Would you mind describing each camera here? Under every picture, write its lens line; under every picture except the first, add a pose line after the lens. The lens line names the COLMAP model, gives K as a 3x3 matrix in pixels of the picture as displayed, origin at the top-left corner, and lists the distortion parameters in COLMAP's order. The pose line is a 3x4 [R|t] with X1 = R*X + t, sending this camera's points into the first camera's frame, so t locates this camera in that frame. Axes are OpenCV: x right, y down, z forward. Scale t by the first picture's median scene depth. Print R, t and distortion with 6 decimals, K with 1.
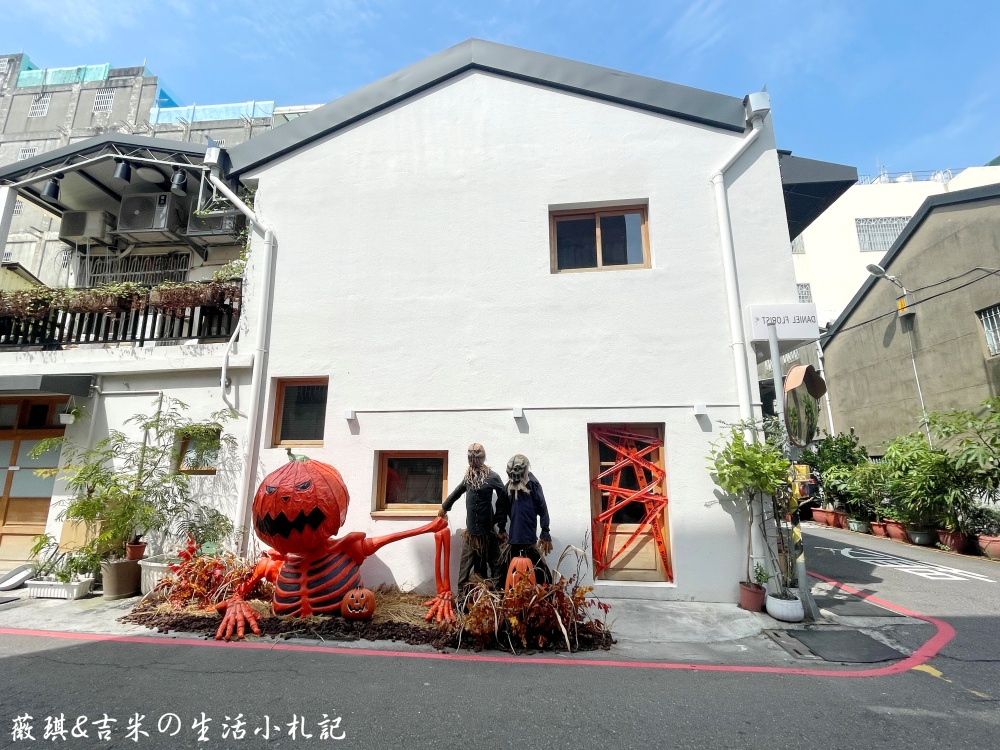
lens RADIAL K [[451.7, 0, 491.9], [0, 451.7, 376.1], [0, 0, 1]] dist [-0.004481, 0.000848]
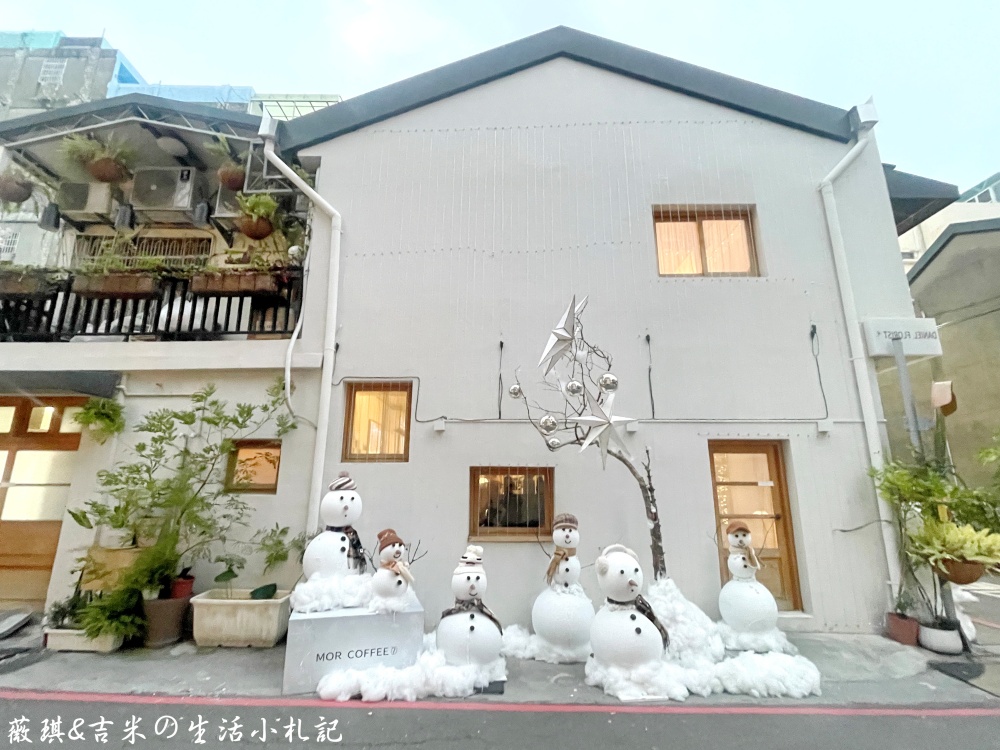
lens RADIAL K [[465.9, 0, 499.6], [0, 465.9, 377.1], [0, 0, 1]] dist [-0.001280, -0.001311]
pose [[0.995562, 0.027335, 0.090049, -0.311389], [-0.025060, 0.999340, -0.026291, 0.013849], [-0.090708, 0.023917, 0.995590, 0.089330]]
